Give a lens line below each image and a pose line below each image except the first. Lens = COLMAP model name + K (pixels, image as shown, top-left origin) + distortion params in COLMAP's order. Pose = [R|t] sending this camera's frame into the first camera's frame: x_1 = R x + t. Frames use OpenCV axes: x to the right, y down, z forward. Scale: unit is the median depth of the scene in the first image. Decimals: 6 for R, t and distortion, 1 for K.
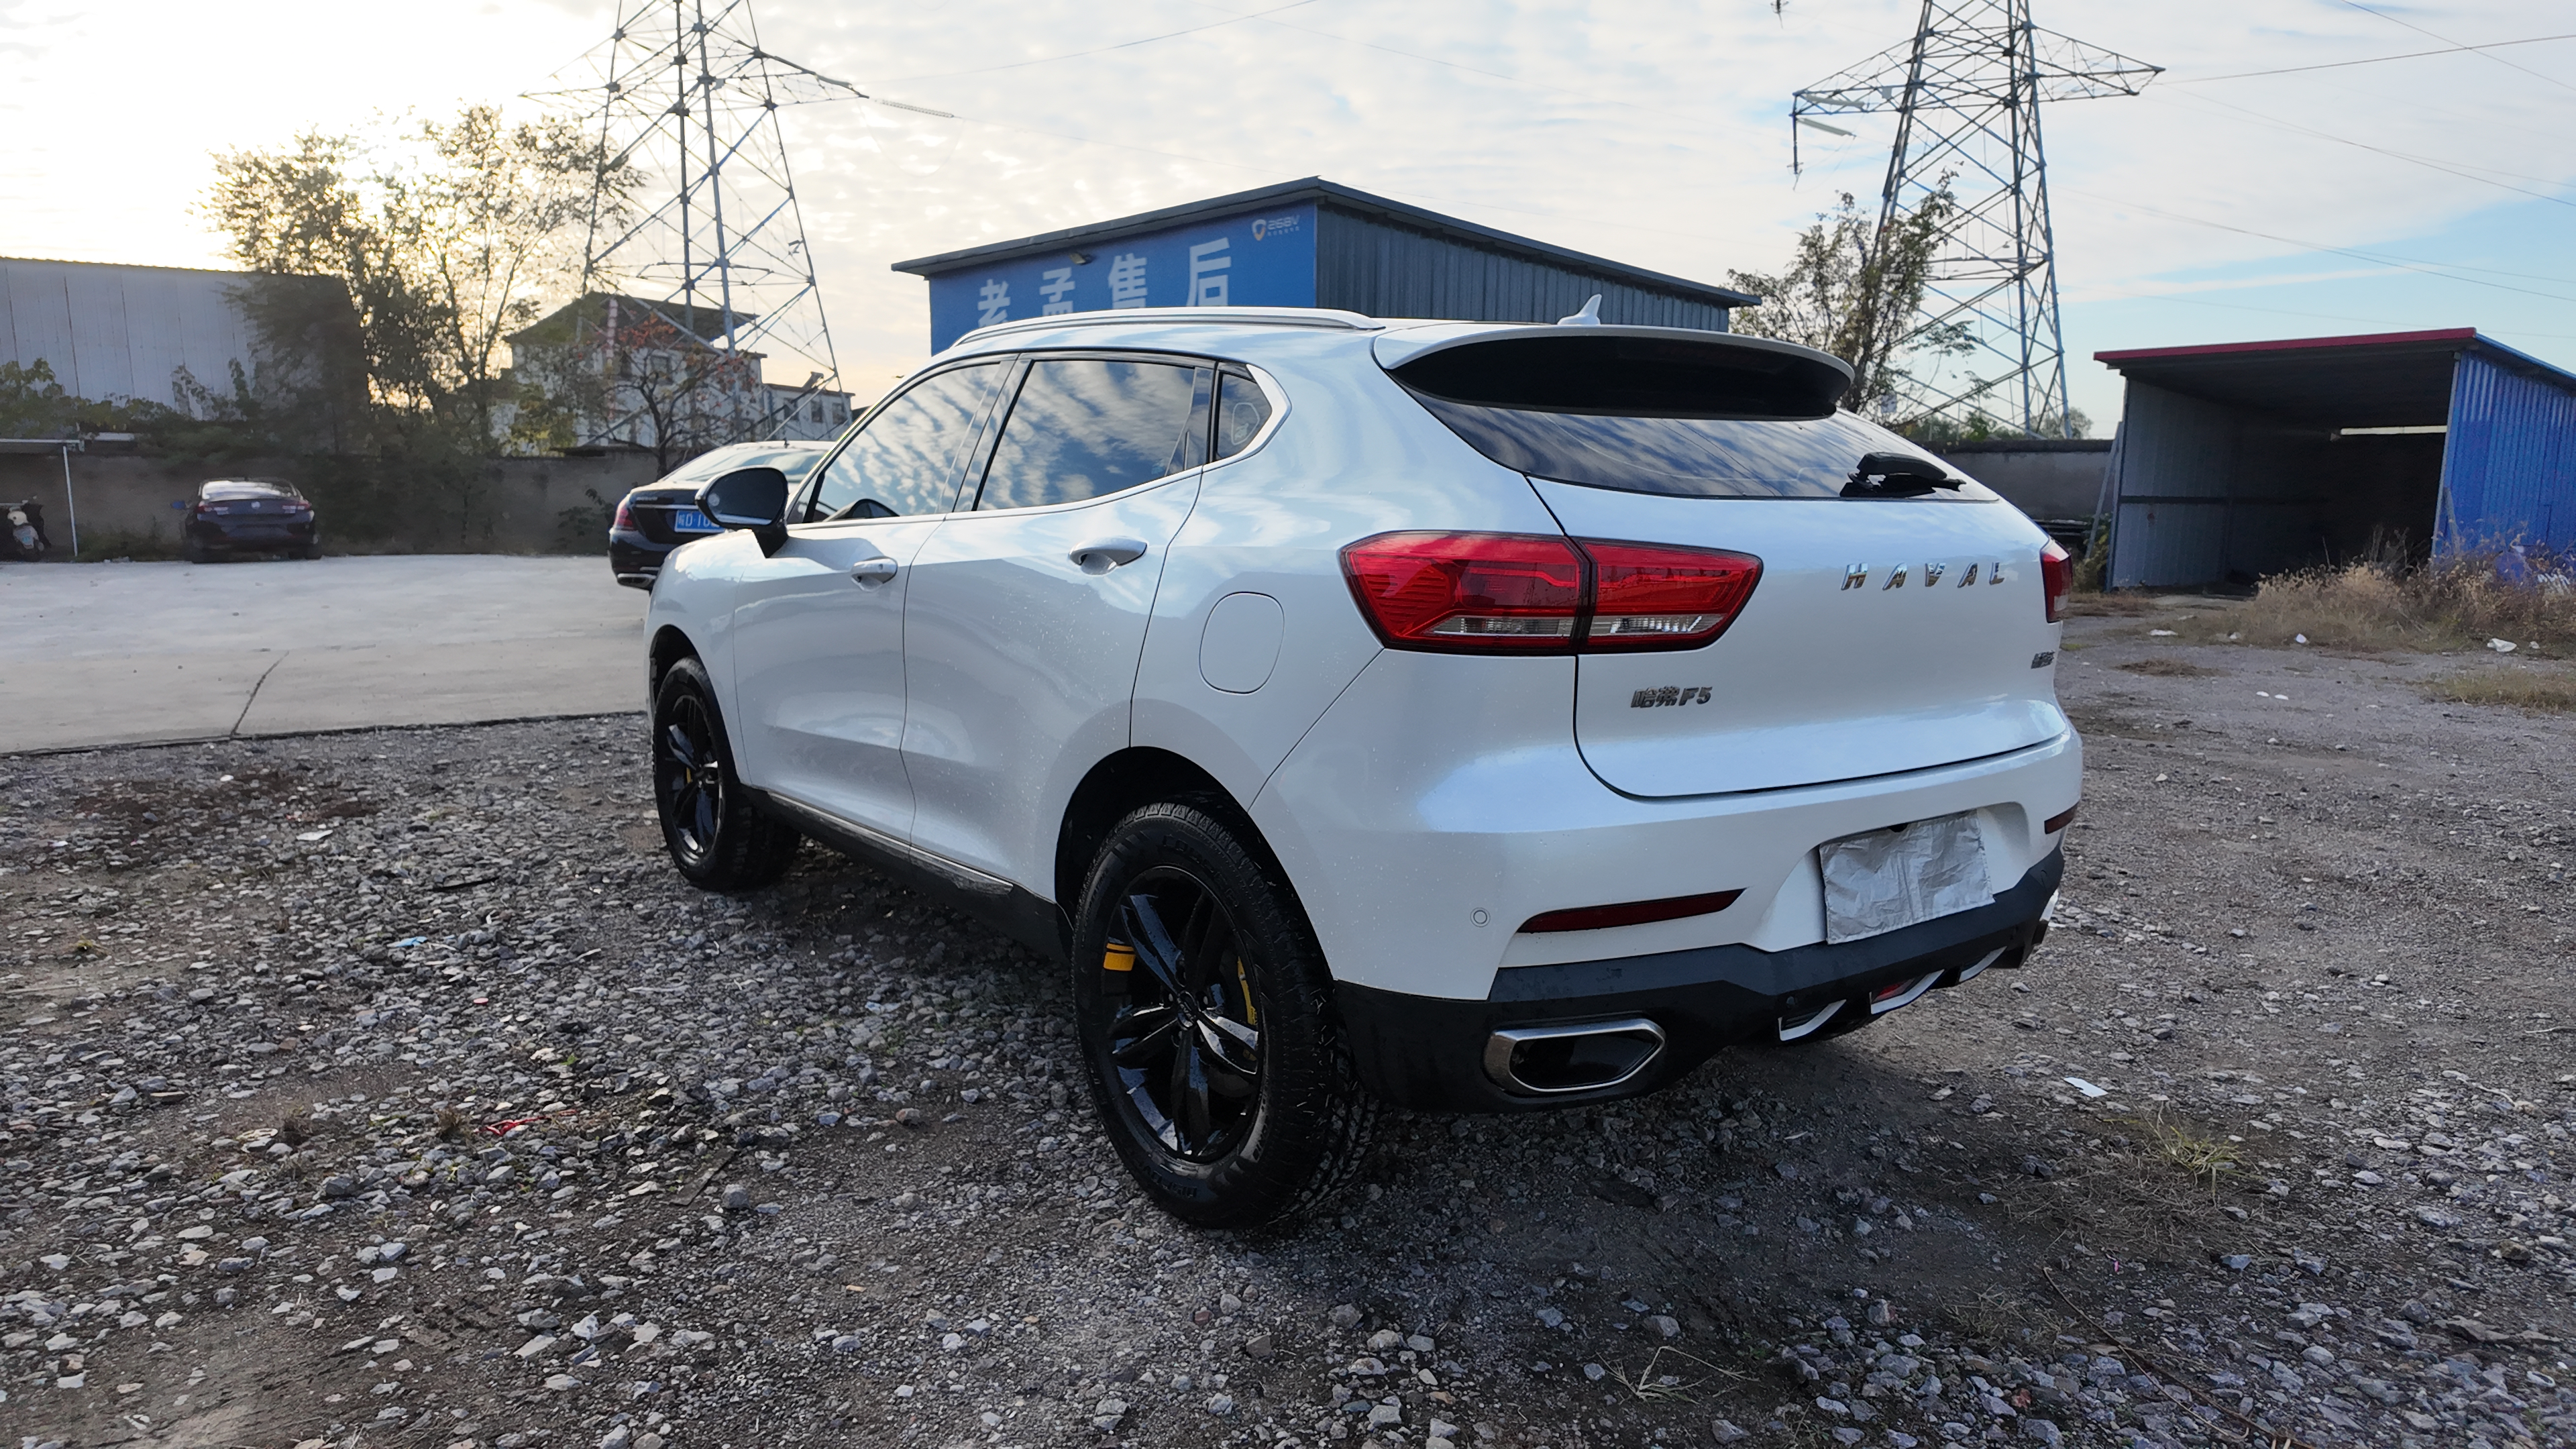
lens RADIAL K [[1536.5, 0, 1299.9], [0, 1536.5, 743.2], [0, 0, 1]] dist [0.013505, -0.012032]
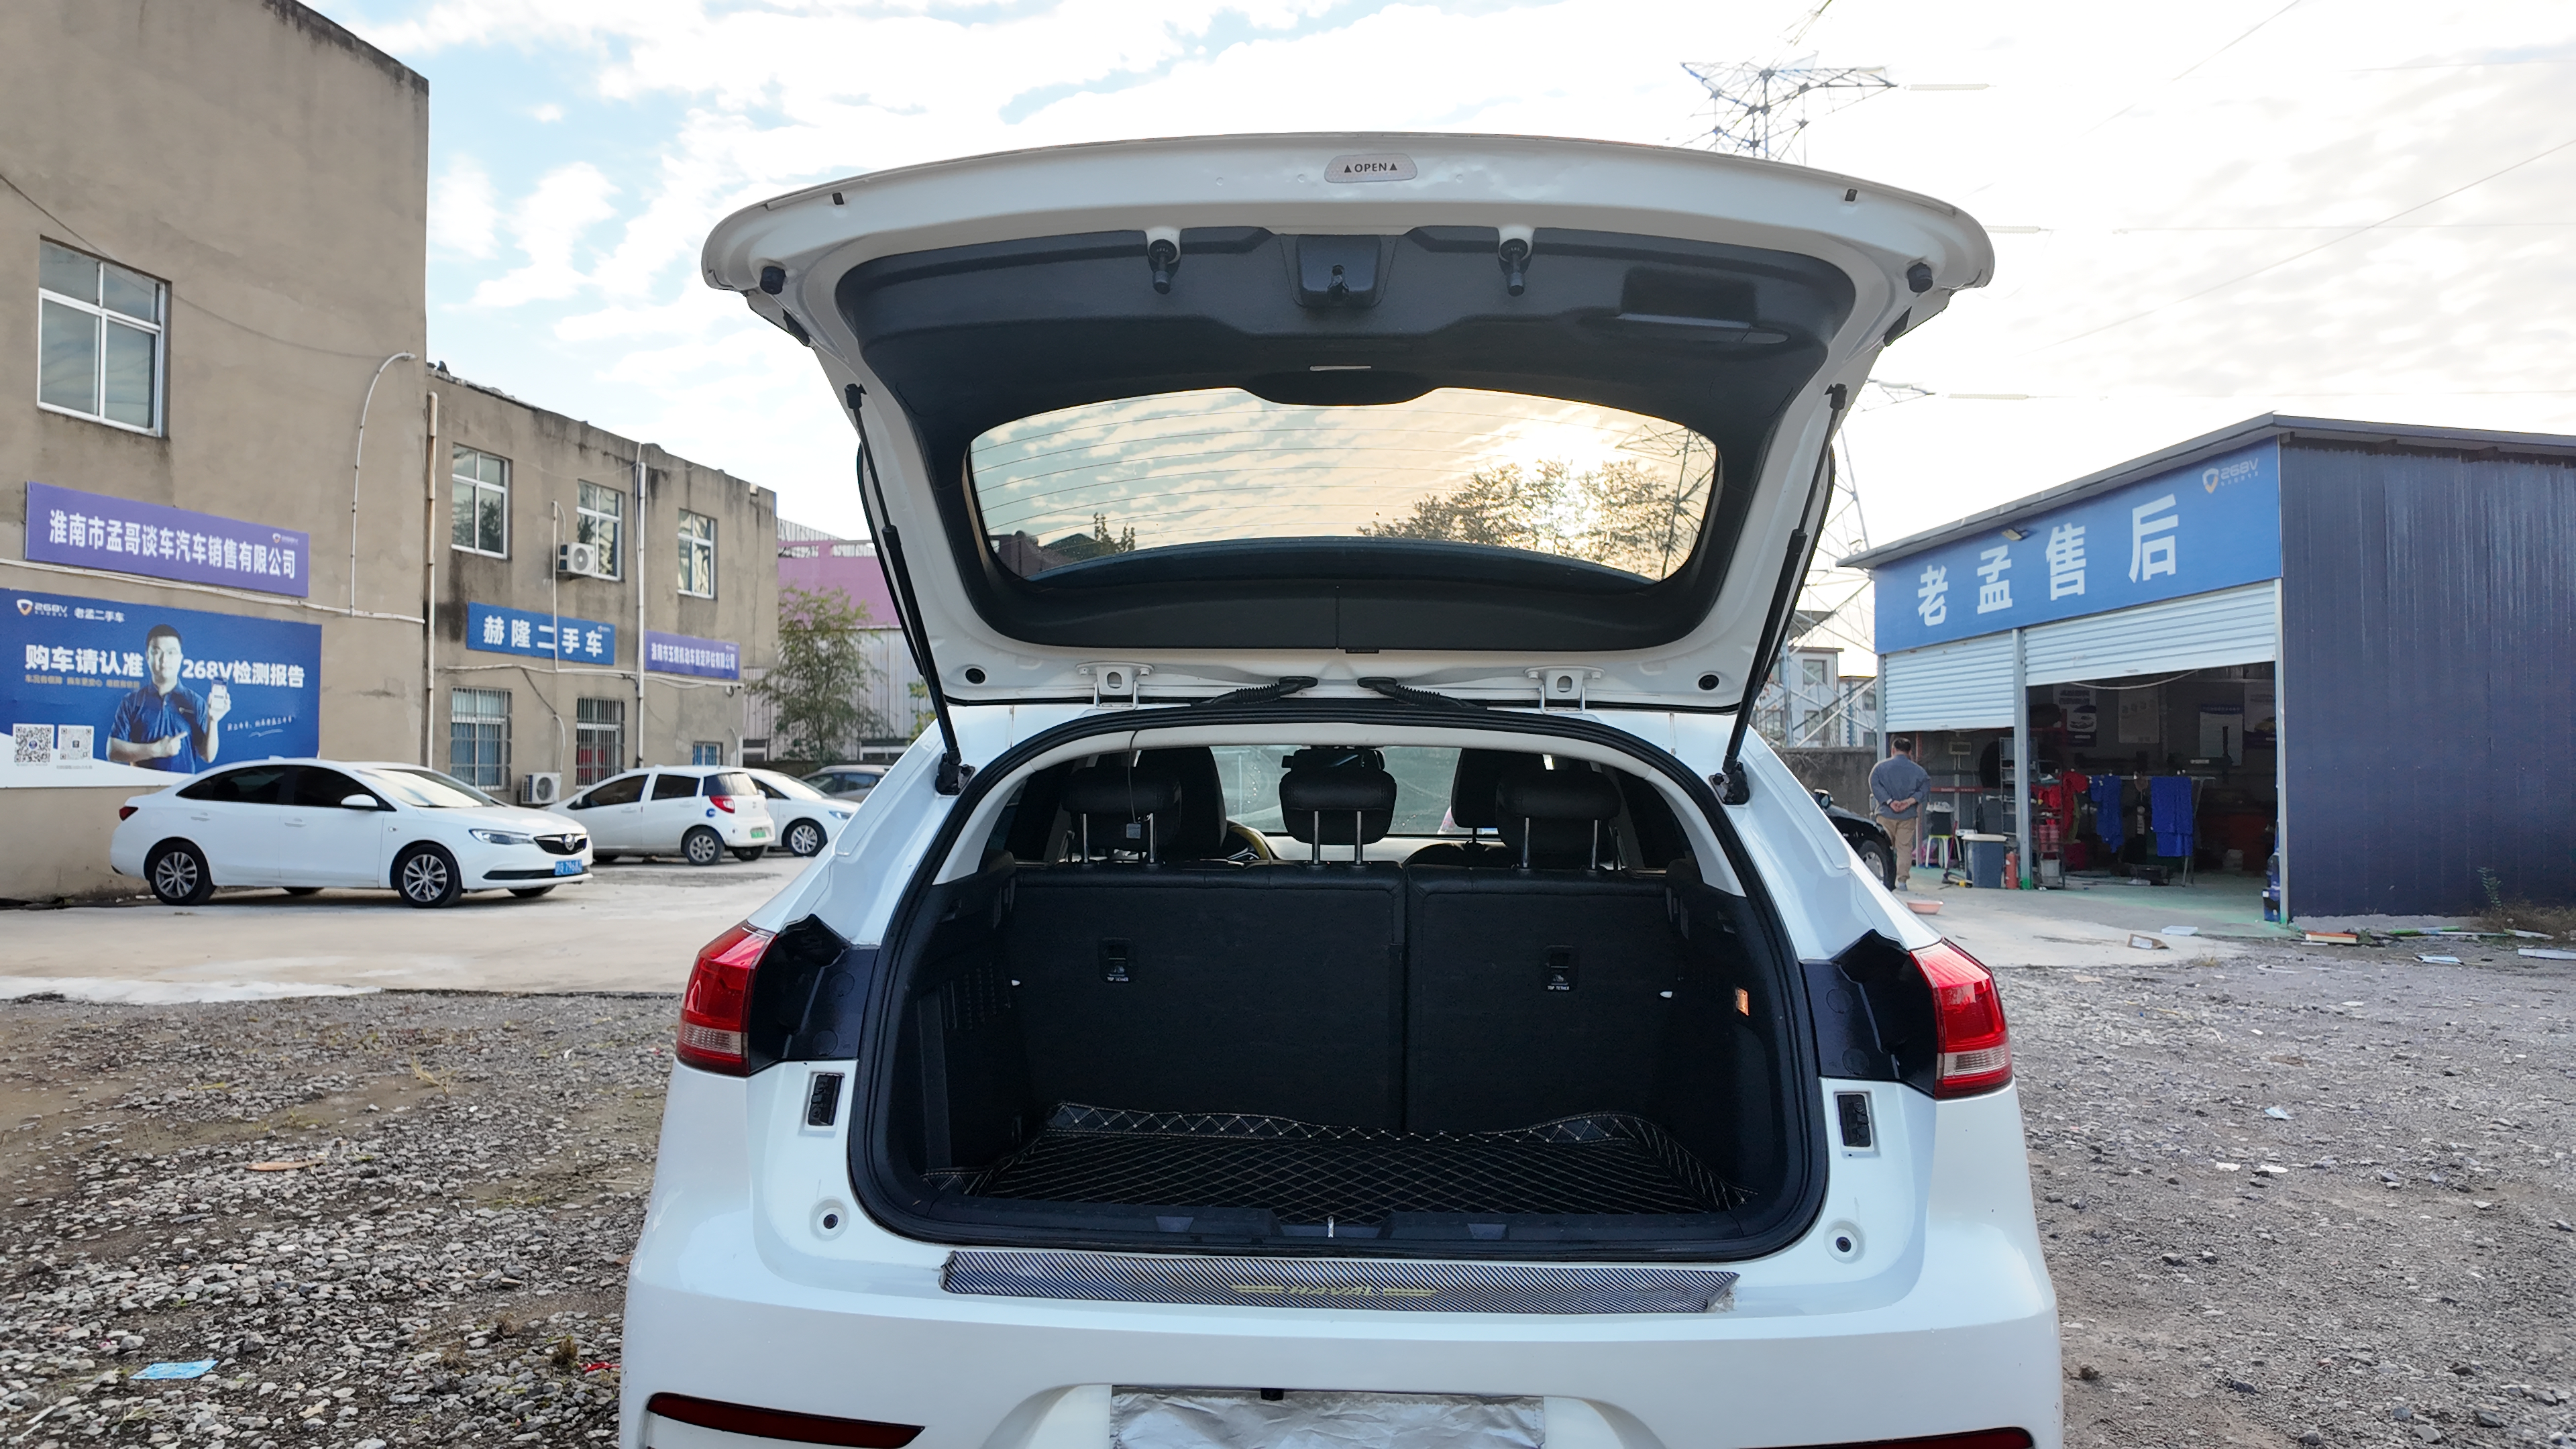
lens RADIAL K [[1536.5, 0, 1297.5], [0, 1536.5, 719.9], [0, 0, 1]] dist [0.013505, -0.012032]
pose [[0.751359, -0.033572, -0.659040, 0.105251], [-0.097294, 0.982155, -0.160954, -0.015640], [0.652682, 0.185055, 0.734684, 0.058778]]
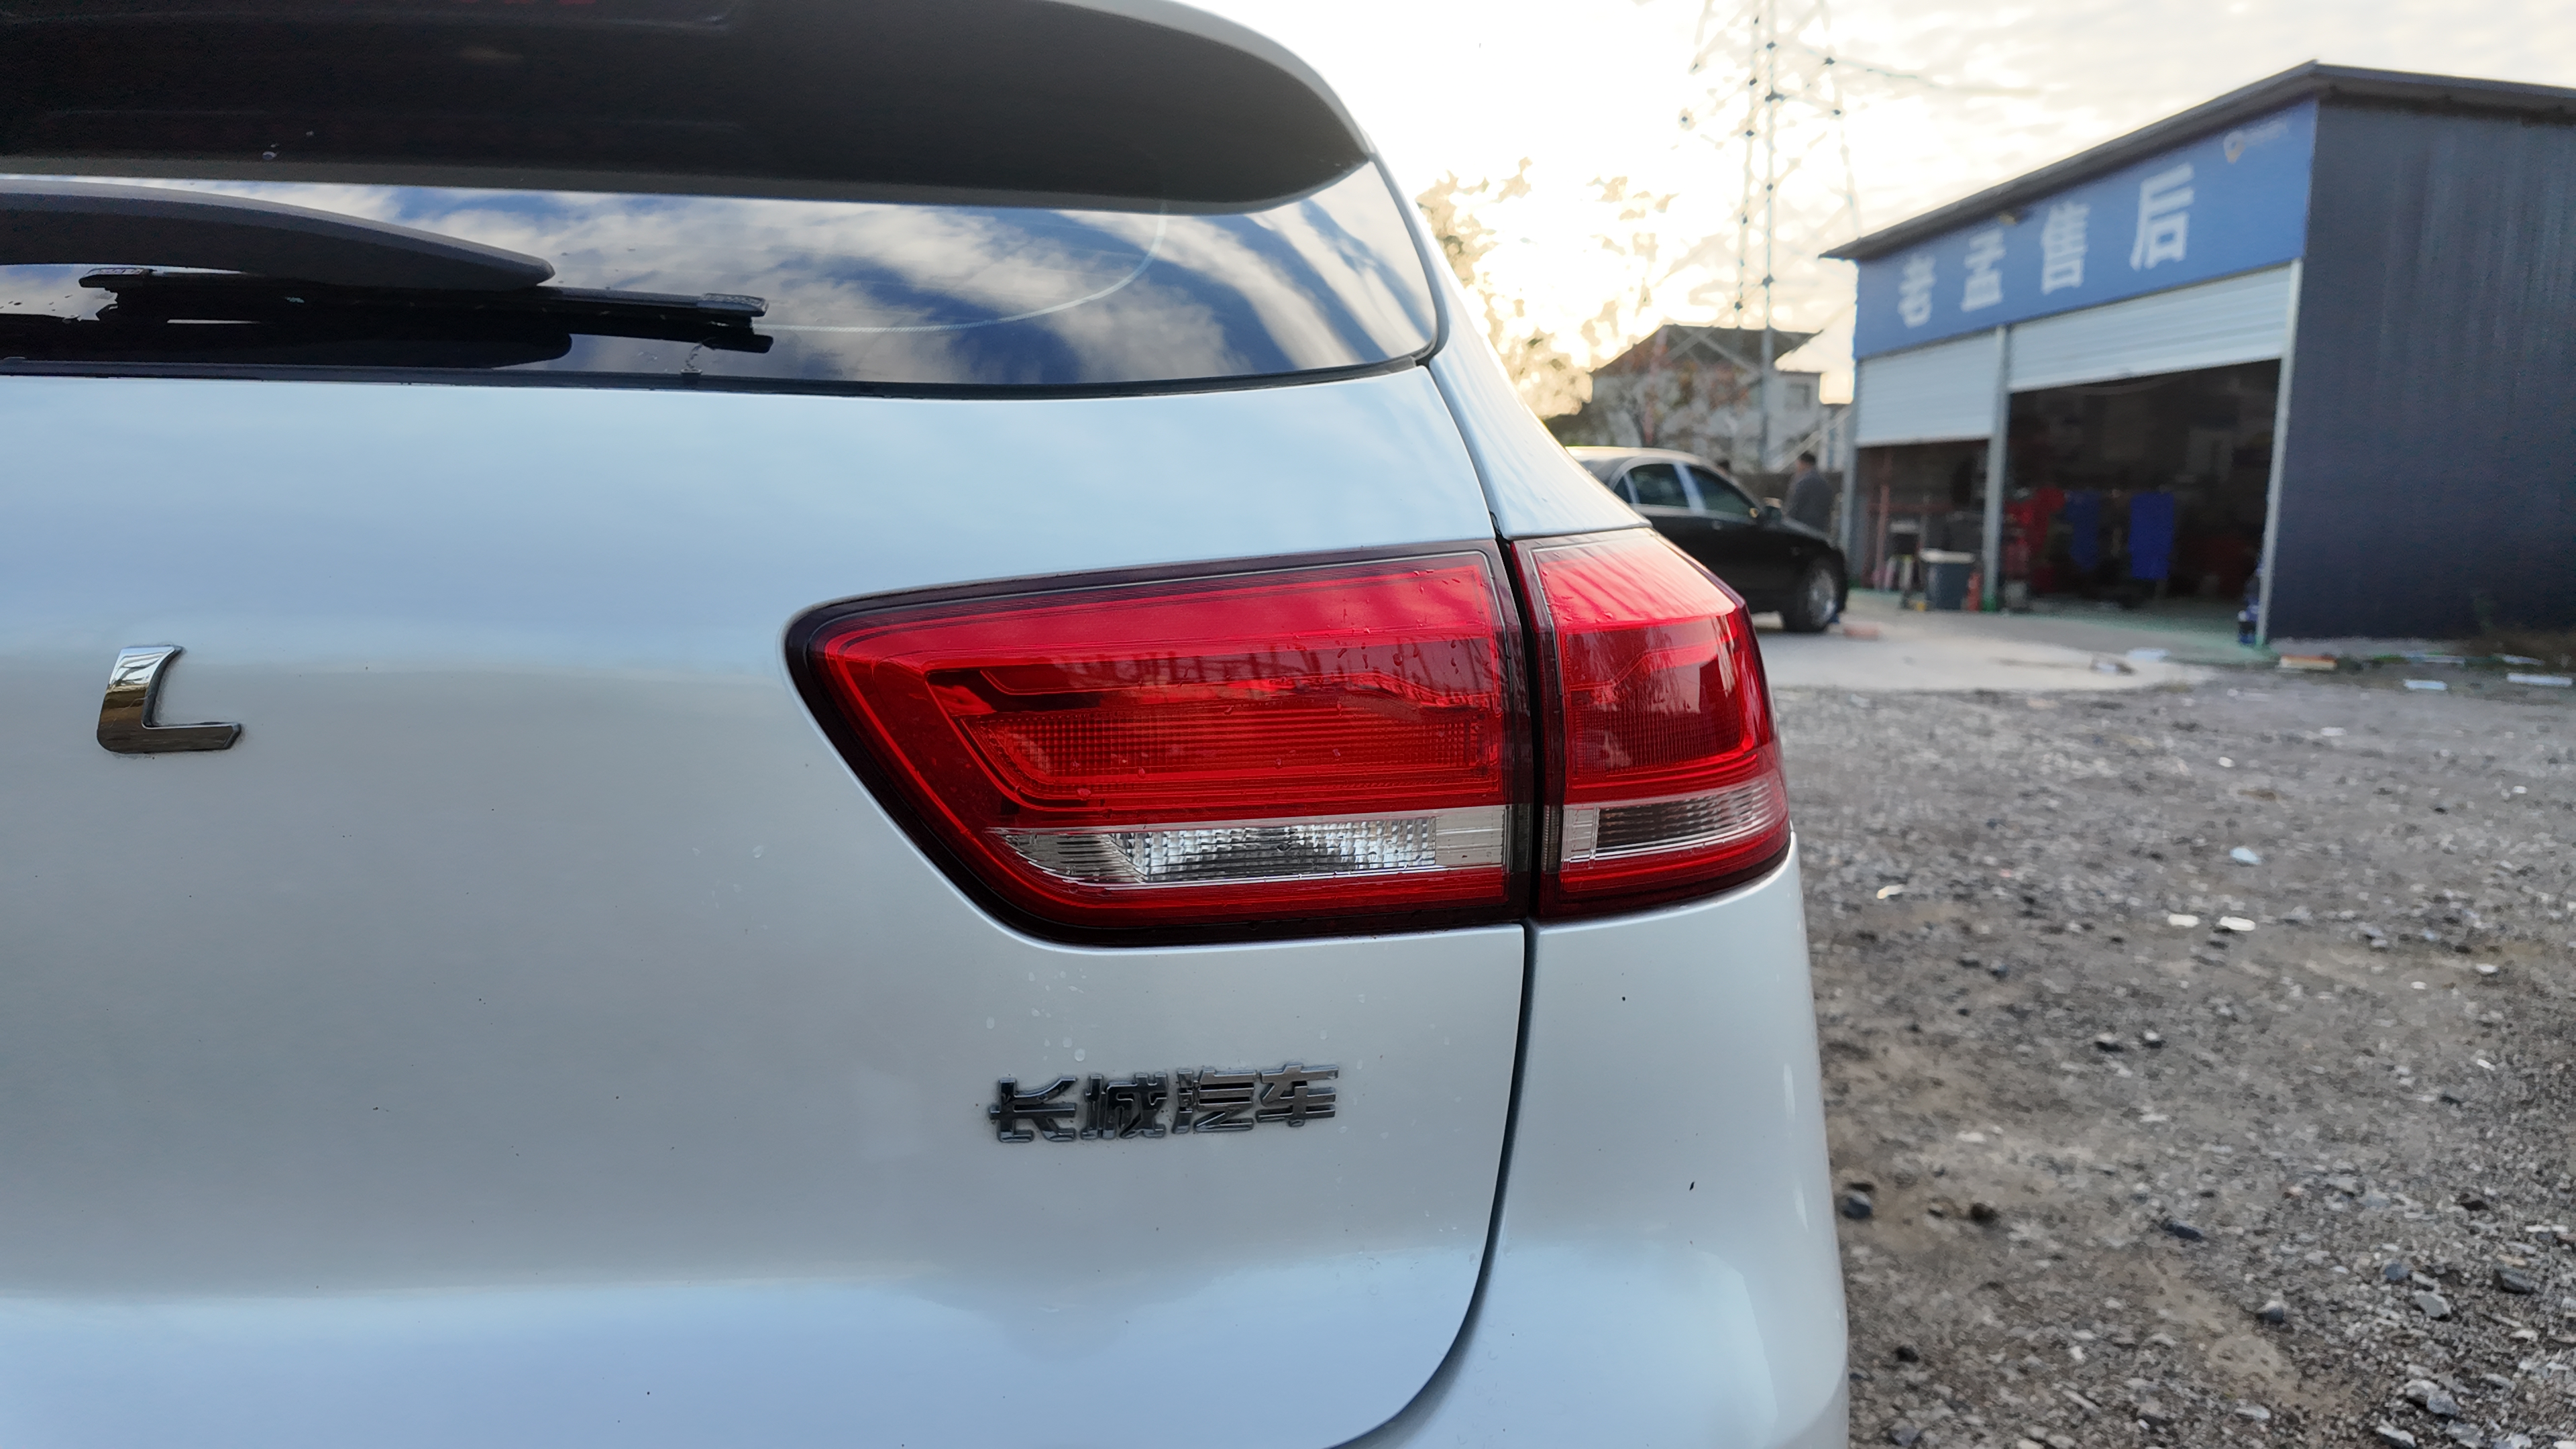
lens RADIAL K [[1536.5, 0, 1322.2], [0, 1536.5, 720.7], [0, 0, 1]] dist [0.013505, -0.012032]
pose [[0.768435, 0.083834, -0.634413, 0.091029], [-0.101669, 0.994784, 0.008308, -0.016156], [0.631800, 0.058116, 0.772949, 0.122435]]
